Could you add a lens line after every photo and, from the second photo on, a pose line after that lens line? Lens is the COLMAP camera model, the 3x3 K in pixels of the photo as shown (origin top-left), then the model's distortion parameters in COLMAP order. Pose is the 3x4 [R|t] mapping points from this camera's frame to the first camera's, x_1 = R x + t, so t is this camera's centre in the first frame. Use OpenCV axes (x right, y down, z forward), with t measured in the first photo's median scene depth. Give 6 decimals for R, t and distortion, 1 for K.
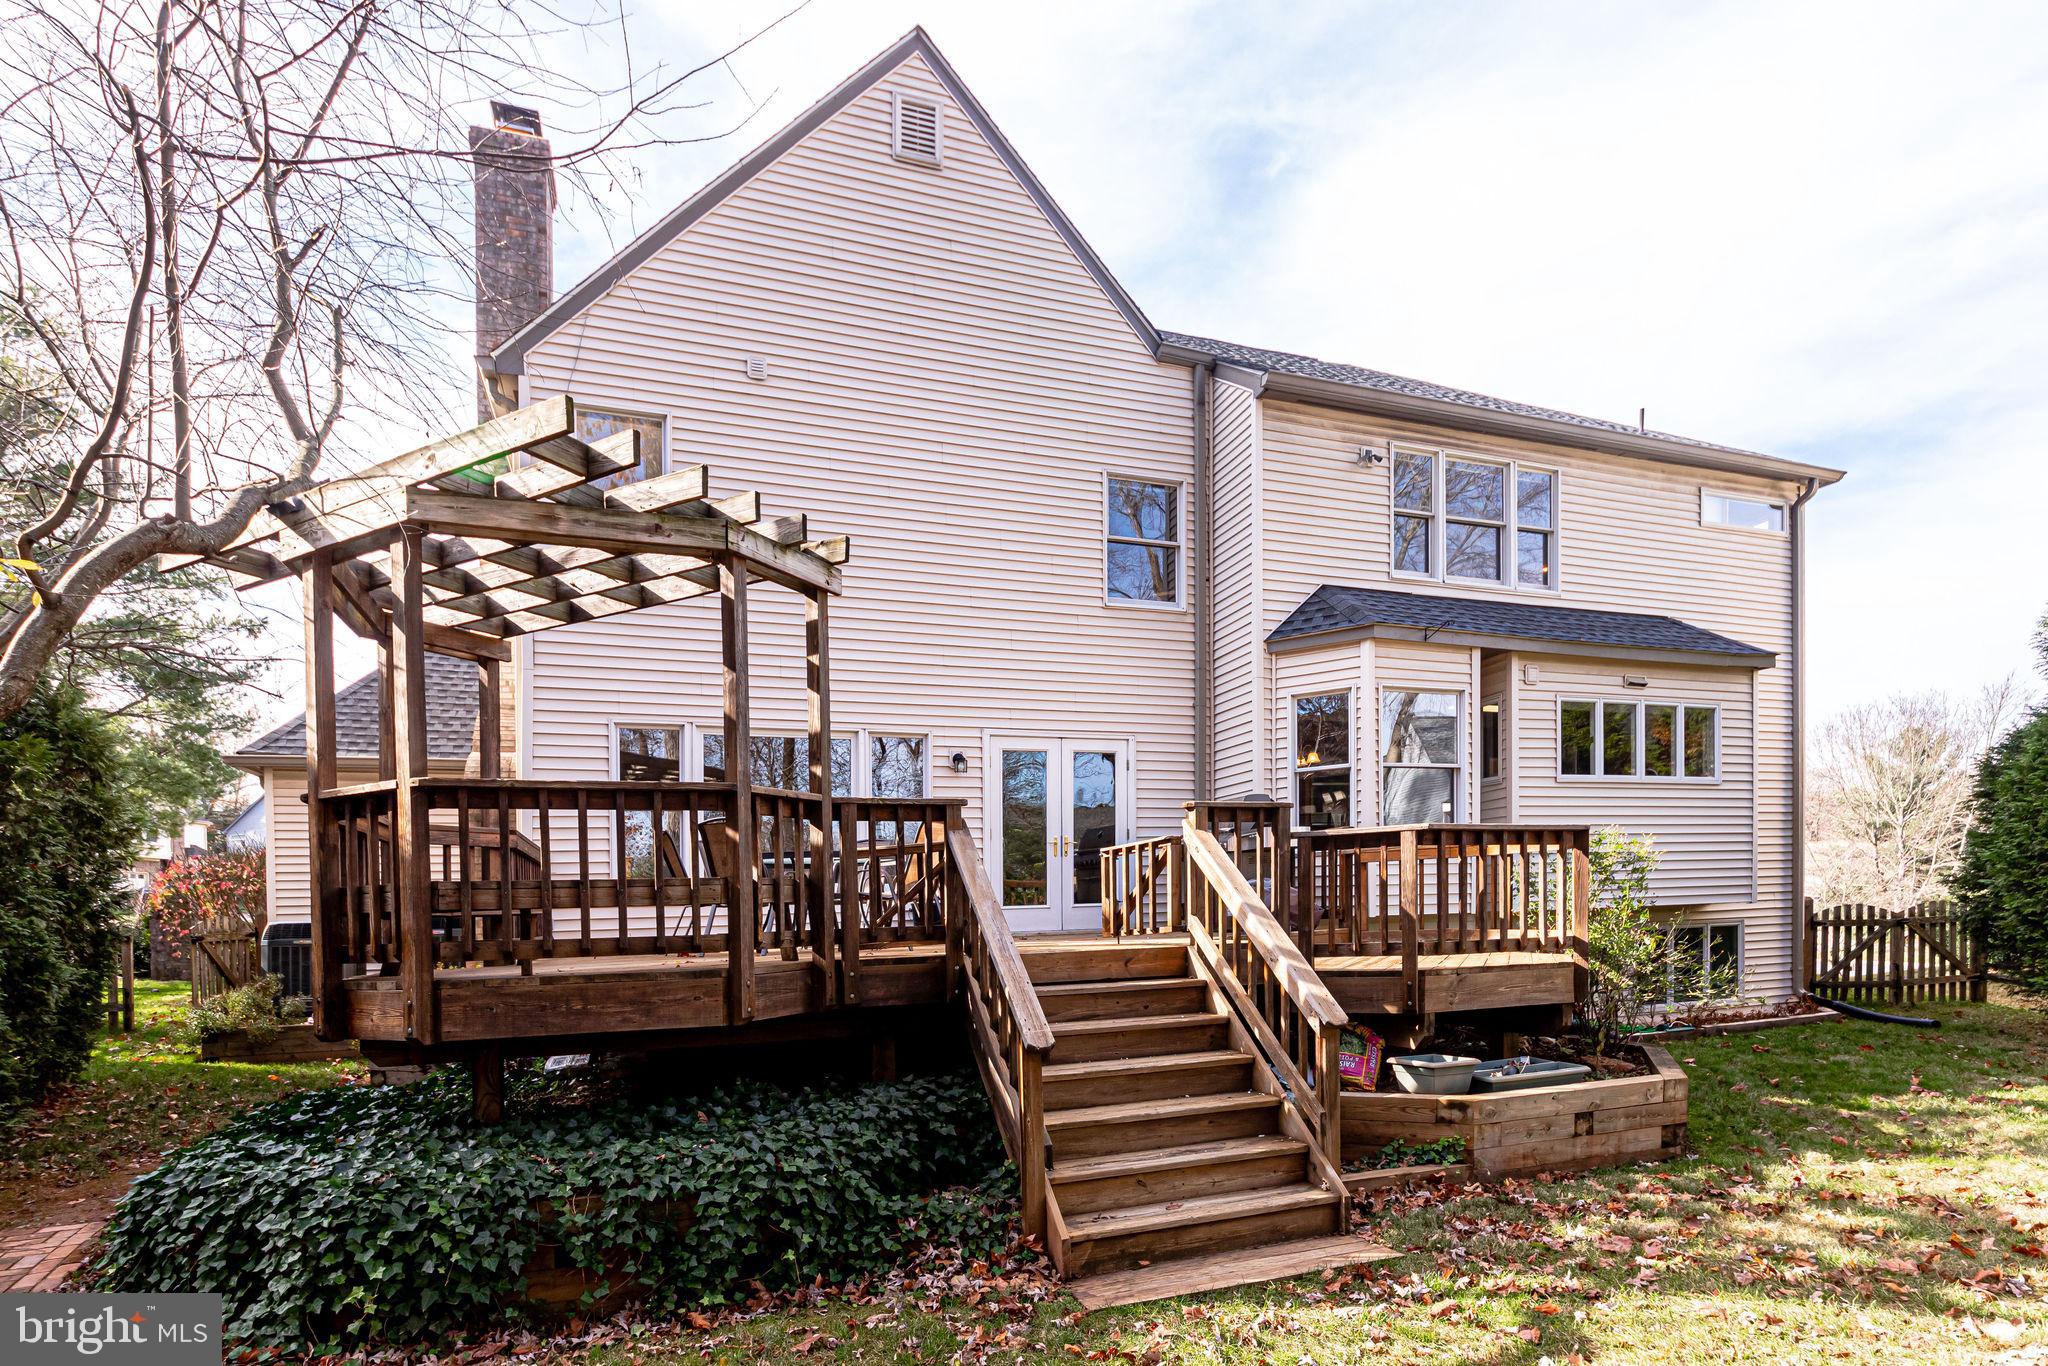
lens RADIAL K [[998.5, 0, 1016.9], [0, 998.5, 697.9], [0, 0, 1]] dist [0.000848, -0.000412]
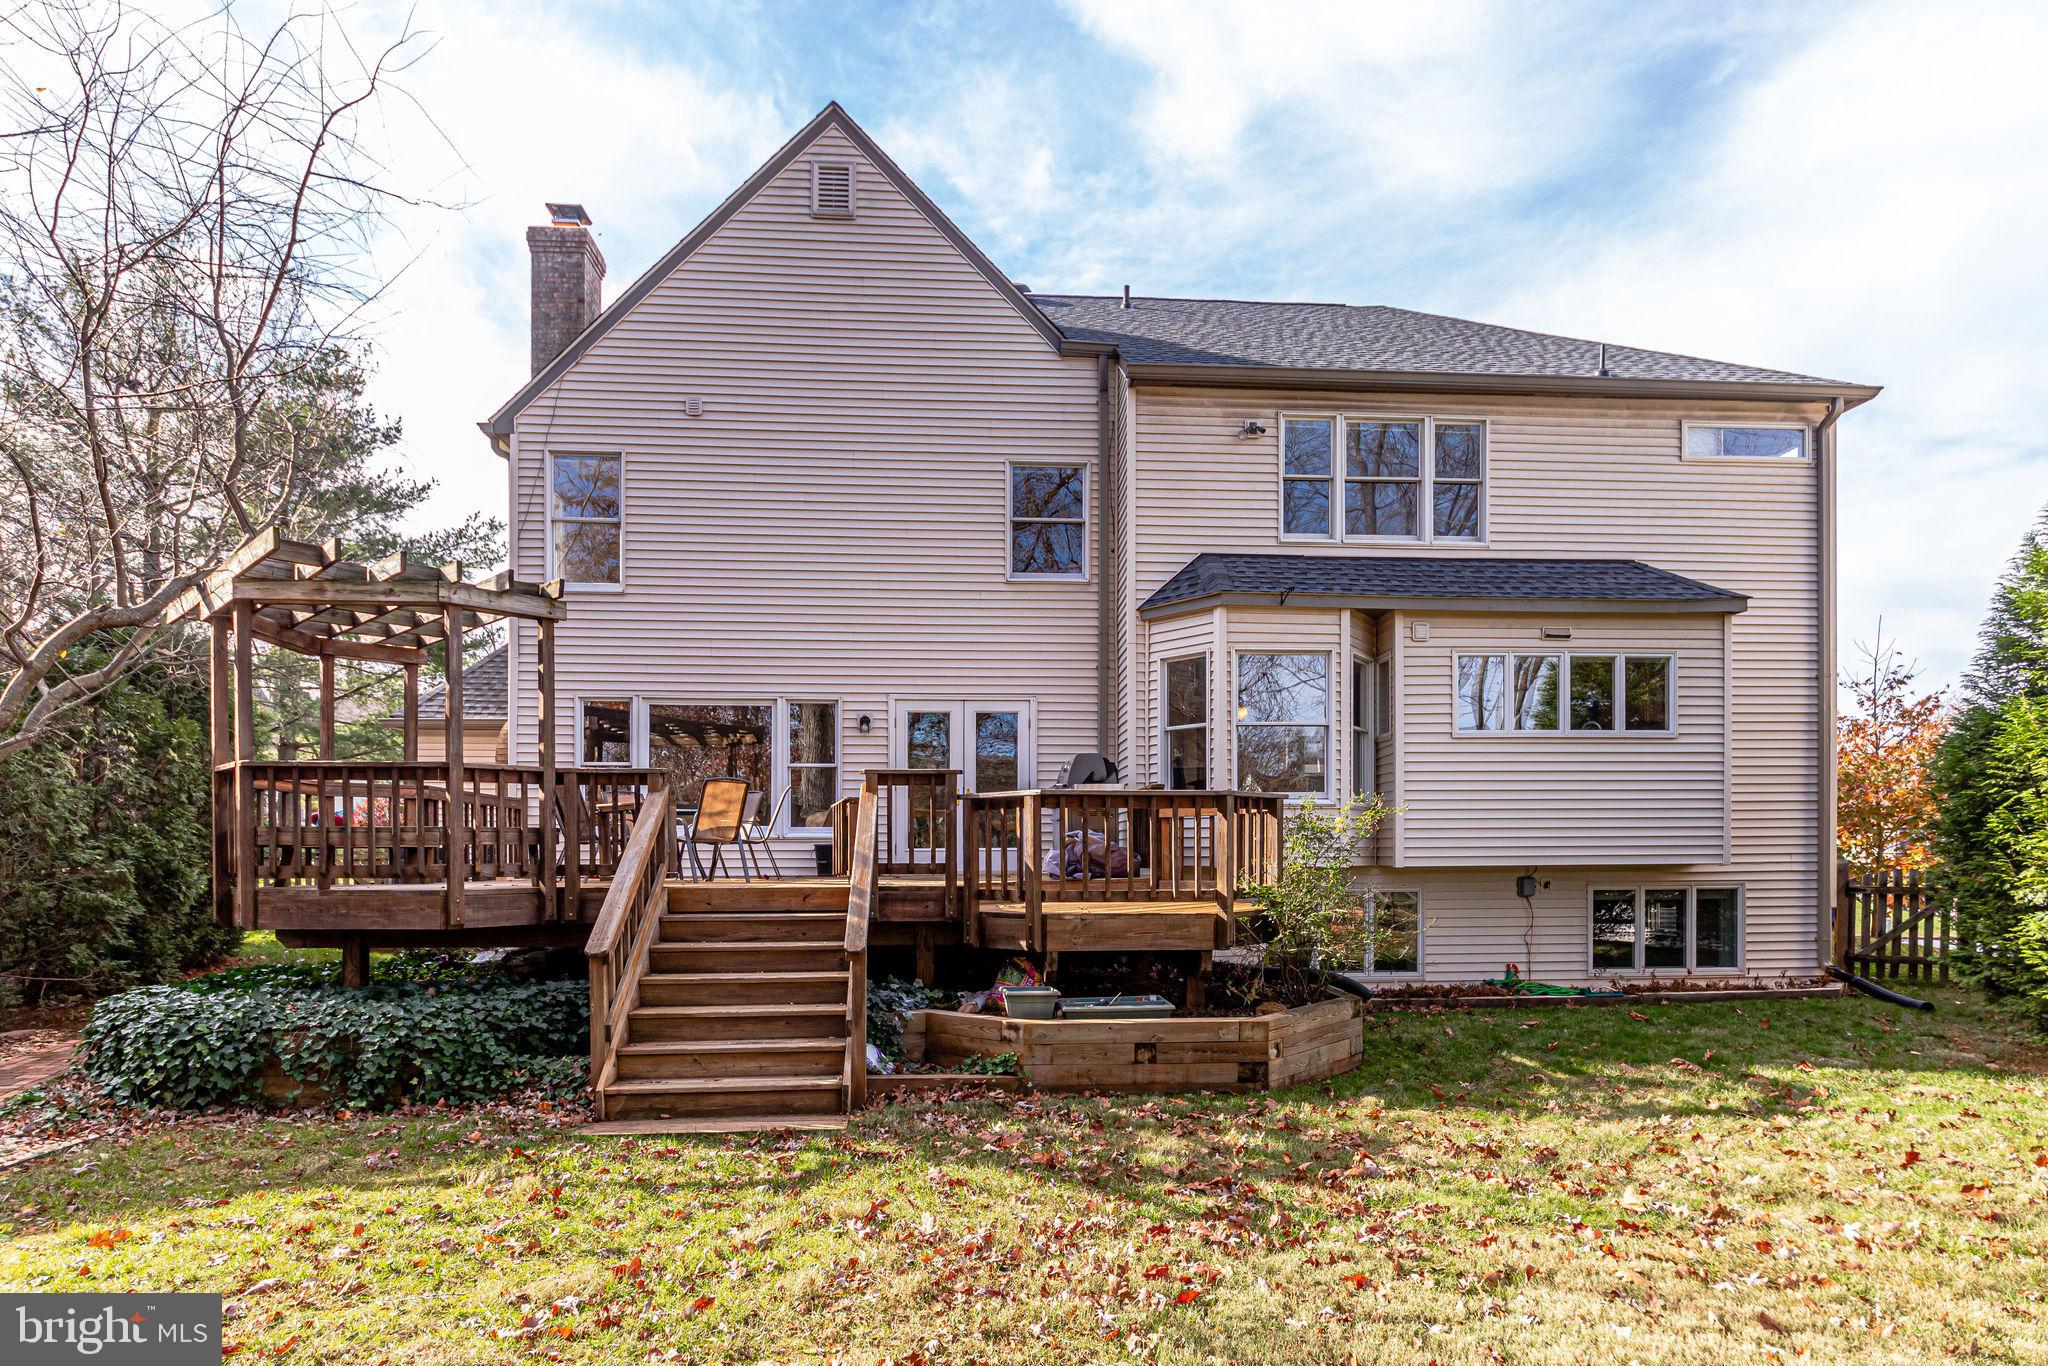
lens RADIAL K [[1013.8, 0, 1025.2], [0, 1013.8, 604.4], [0, 0, 1]] dist [-0.000780, -0.002110]
pose [[0.967710, -0.034495, -0.249693, 0.402787], [0.028322, 0.999199, -0.028275, -0.034604], [0.250469, 0.020290, 0.967912, -0.098672]]
